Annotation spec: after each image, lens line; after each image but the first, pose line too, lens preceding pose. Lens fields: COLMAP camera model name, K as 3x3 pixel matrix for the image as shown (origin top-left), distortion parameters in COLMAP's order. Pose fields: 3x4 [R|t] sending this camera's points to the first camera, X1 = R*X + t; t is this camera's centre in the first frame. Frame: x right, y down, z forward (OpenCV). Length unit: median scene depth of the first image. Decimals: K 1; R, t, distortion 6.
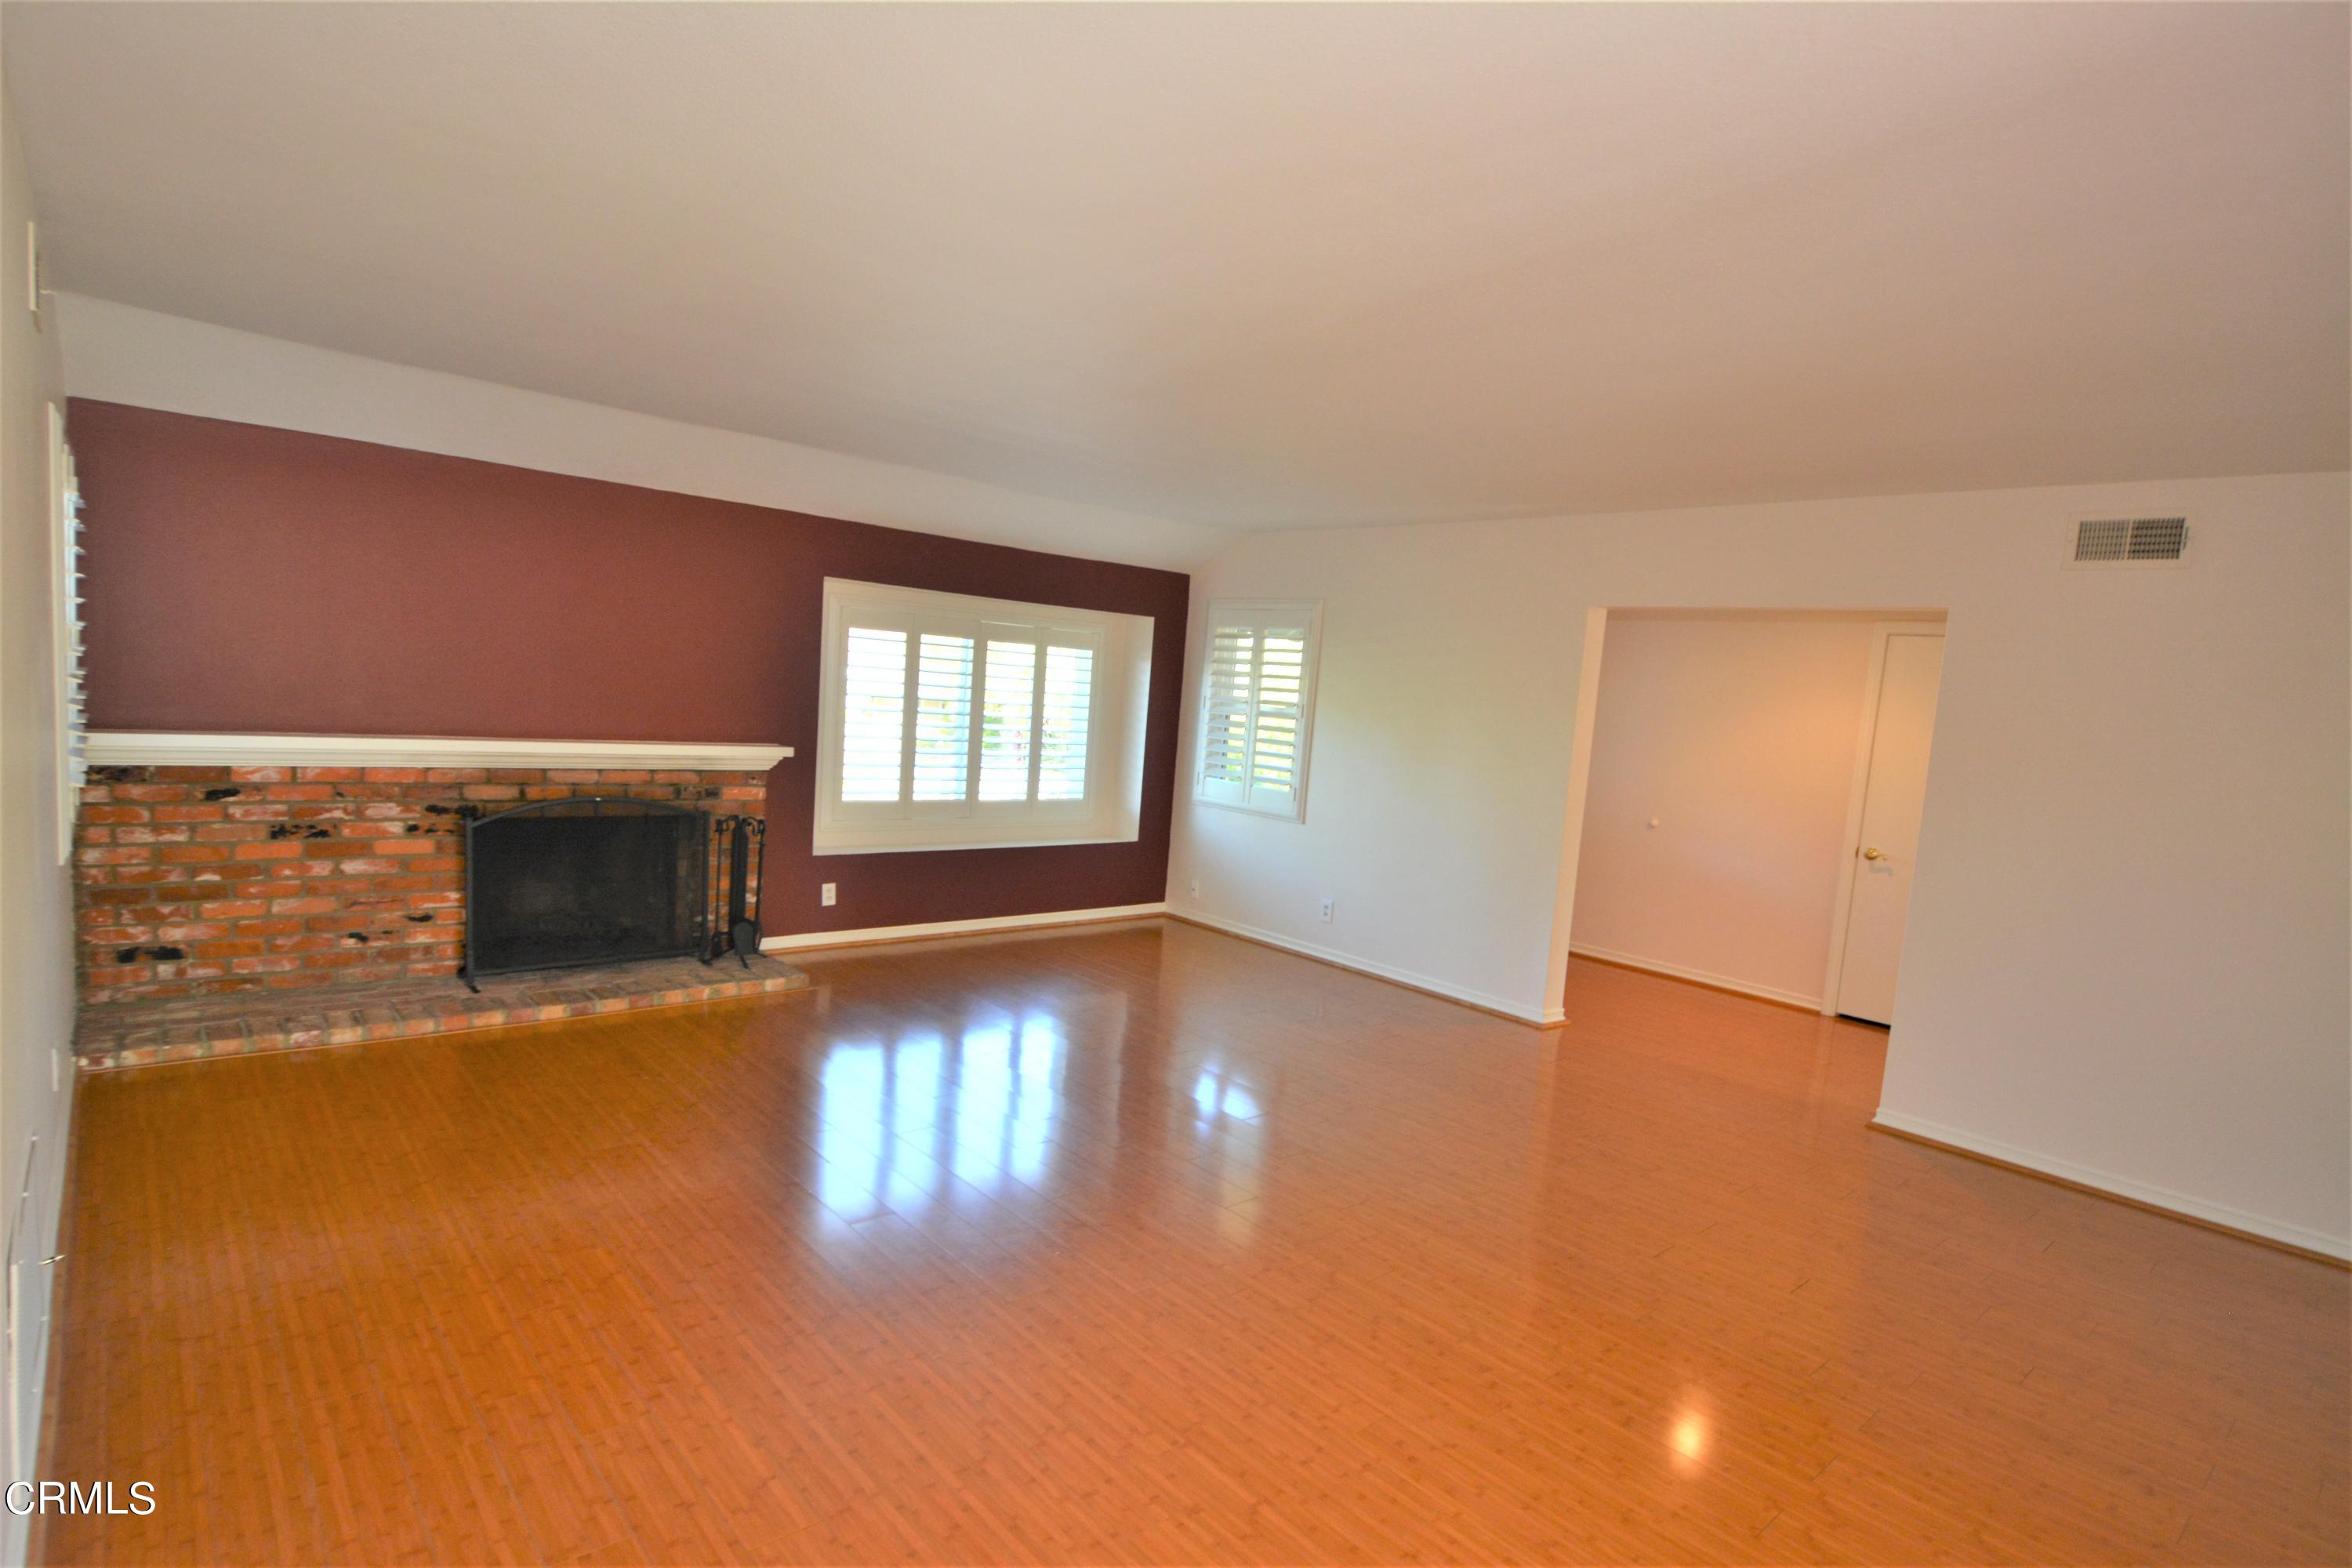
lens RADIAL K [[1194.4, 0, 1187.5], [0, 1194.4, 812.7], [0, 0, 1]] dist [0.000015, -0.009972]
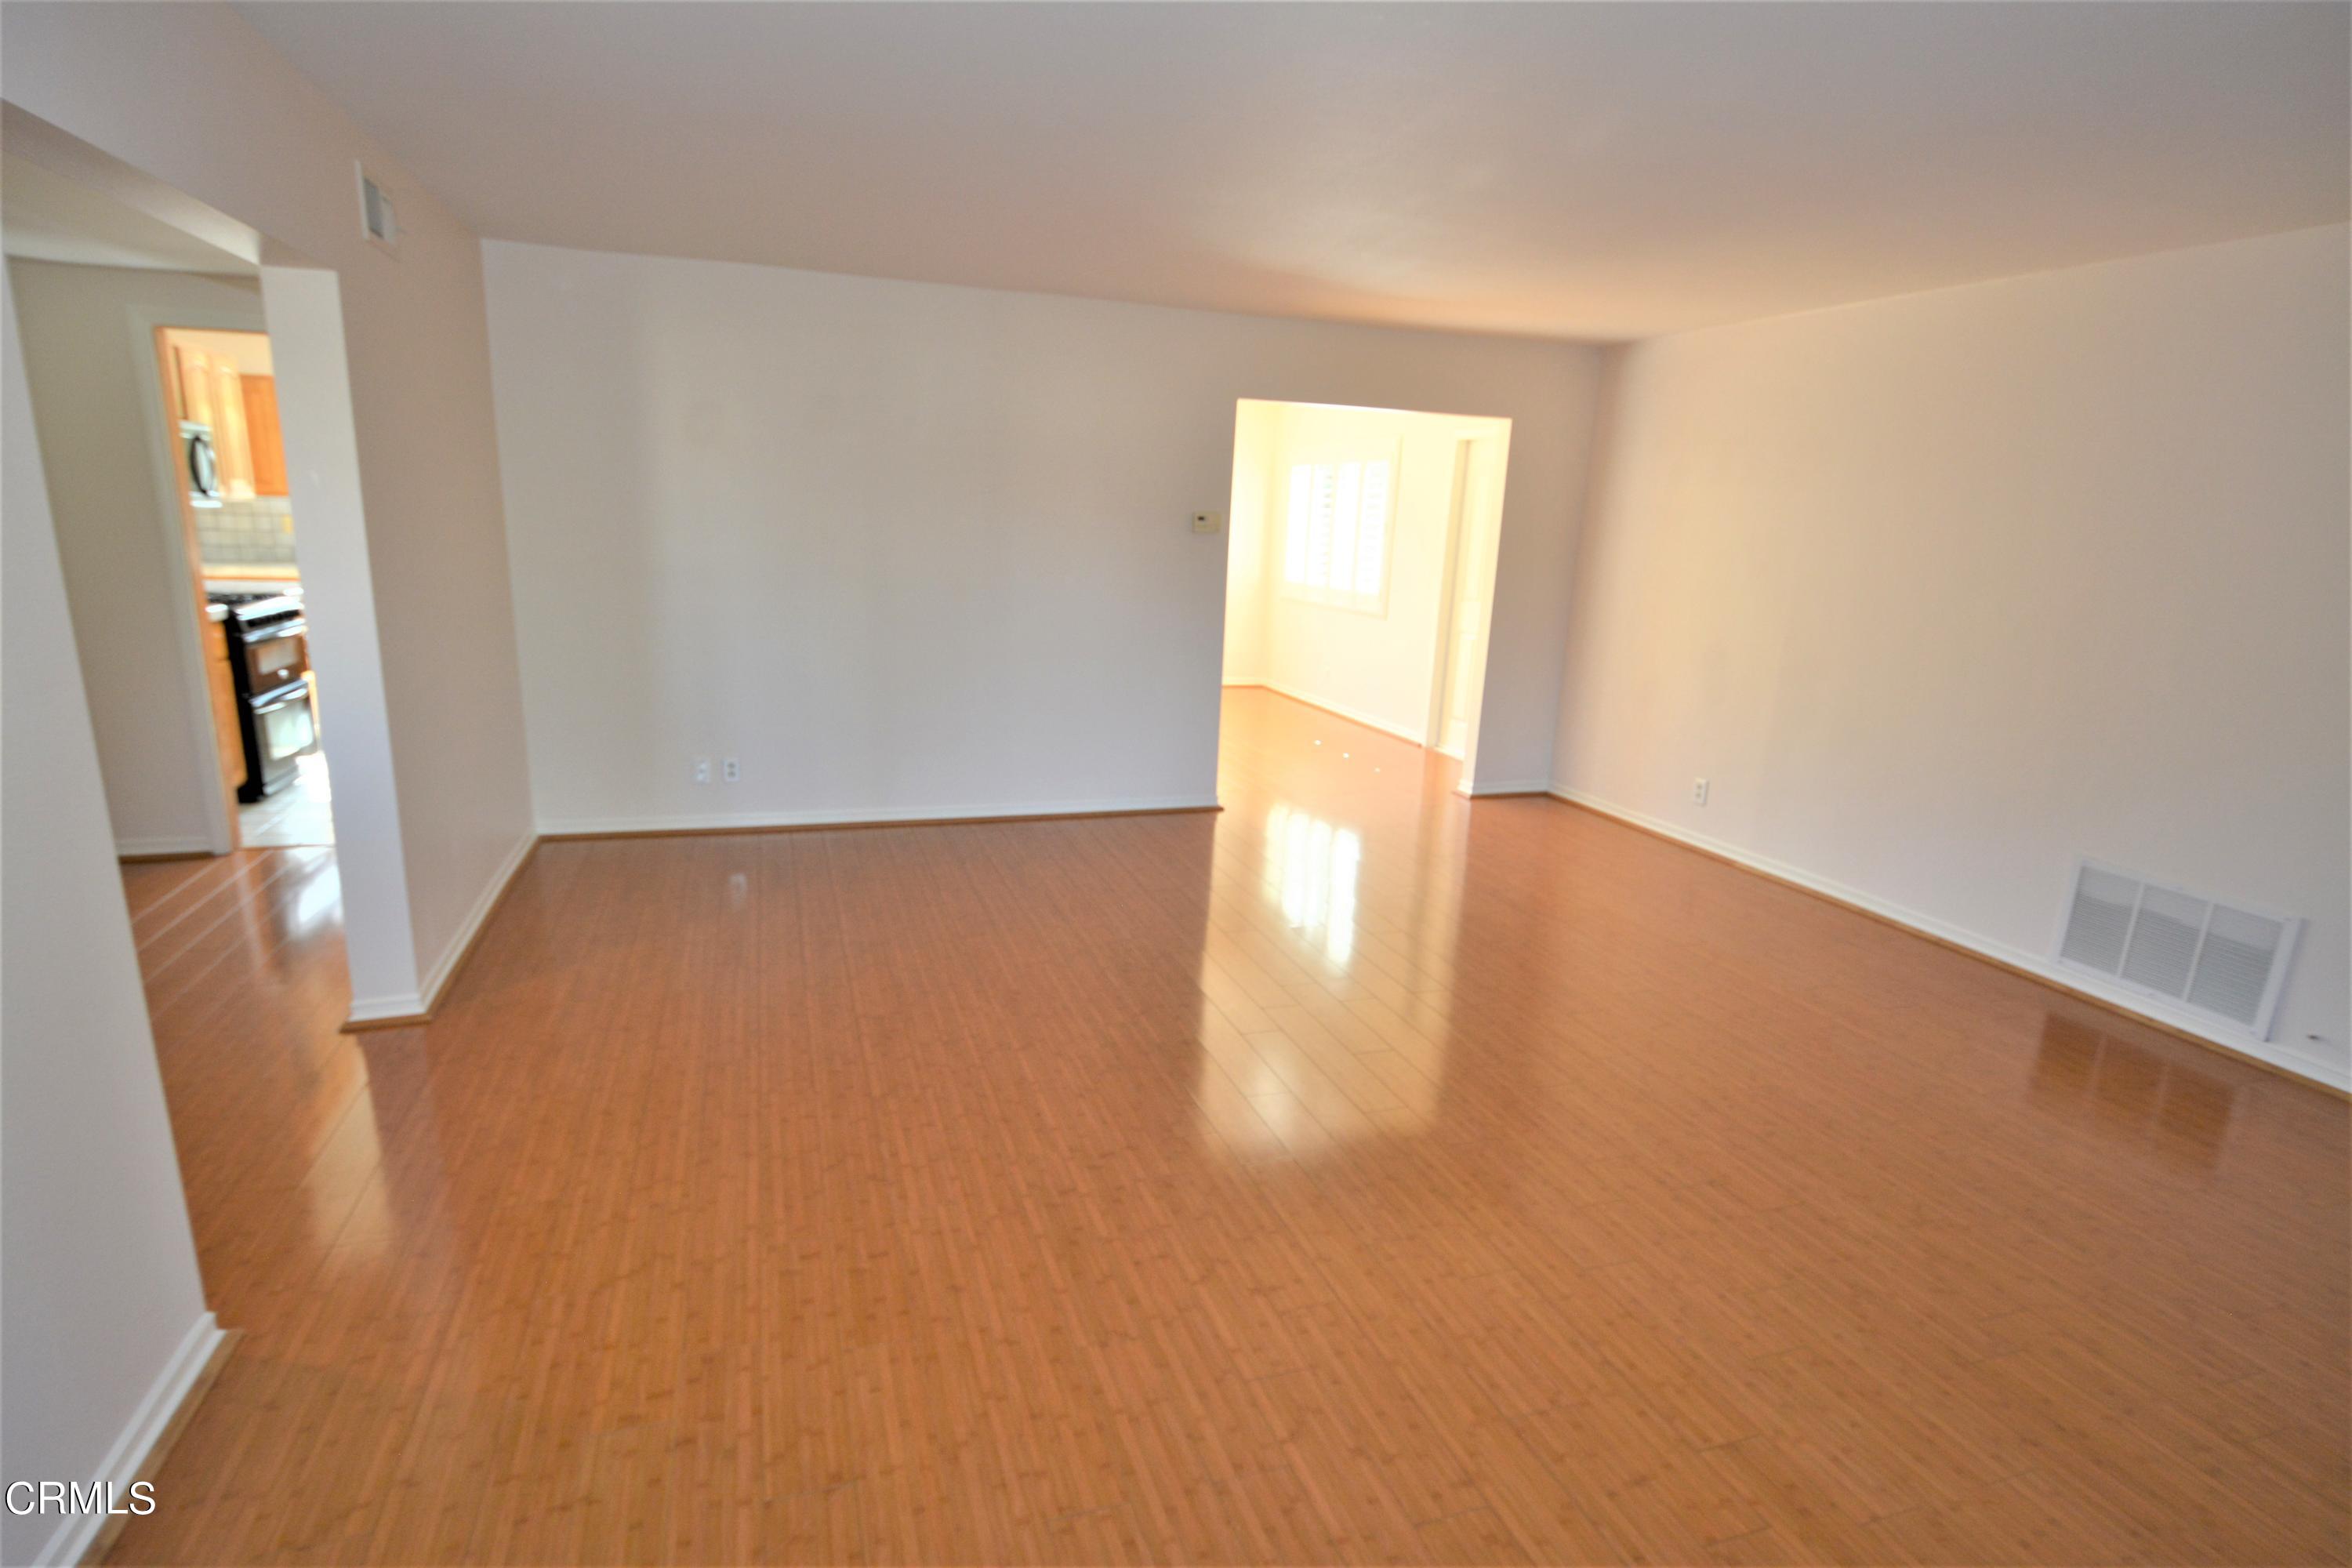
lens RADIAL K [[1176.9, 0, 1171.7], [0, 1176.9, 805.2], [0, 0, 1]] dist [0.001033, -0.008382]
pose [[-0.912598, -0.203540, 0.354594, -0.075281], [-0.067339, 0.930259, 0.360670, -0.146496], [-0.403275, 0.305269, -0.862659, 1.348458]]
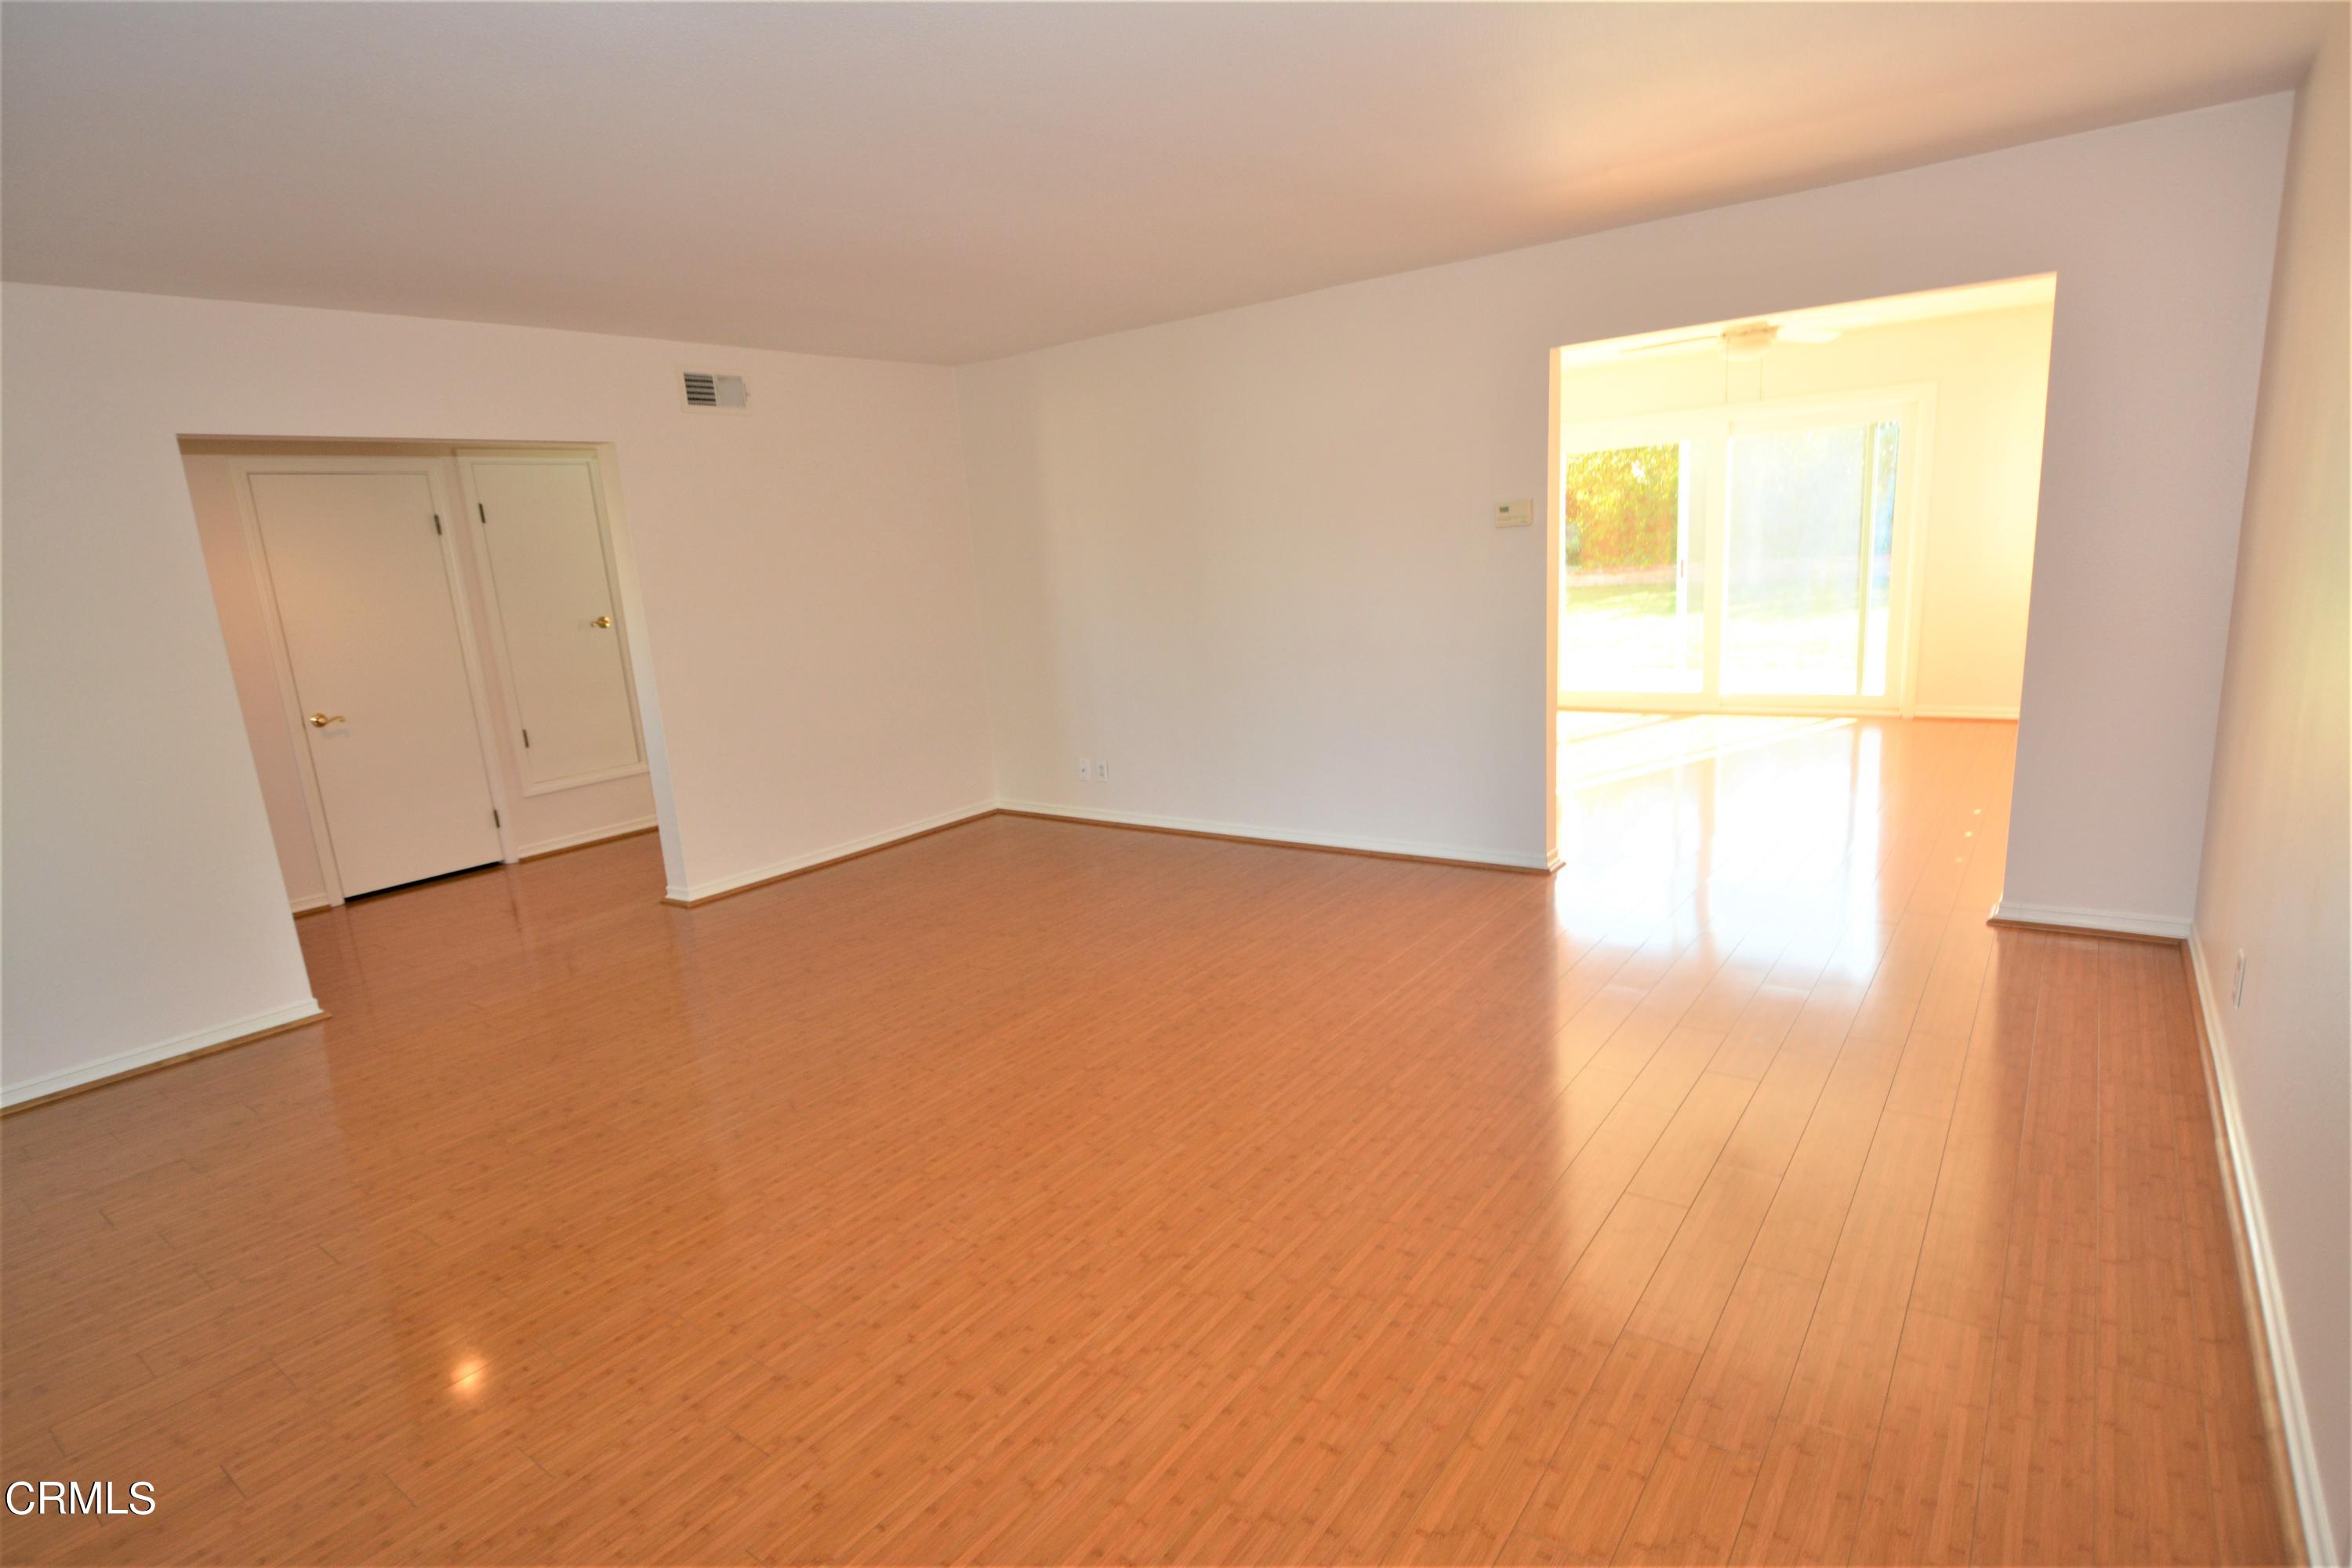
lens RADIAL K [[1176.9, 0, 1171.7], [0, 1176.9, 805.2], [0, 0, 1]] dist [0.001033, -0.008382]
pose [[-0.196696, -0.276030, 0.940807, -0.542035], [0.158474, 0.937985, 0.308335, -0.101807], [-0.967573, 0.209741, -0.140755, 0.667267]]
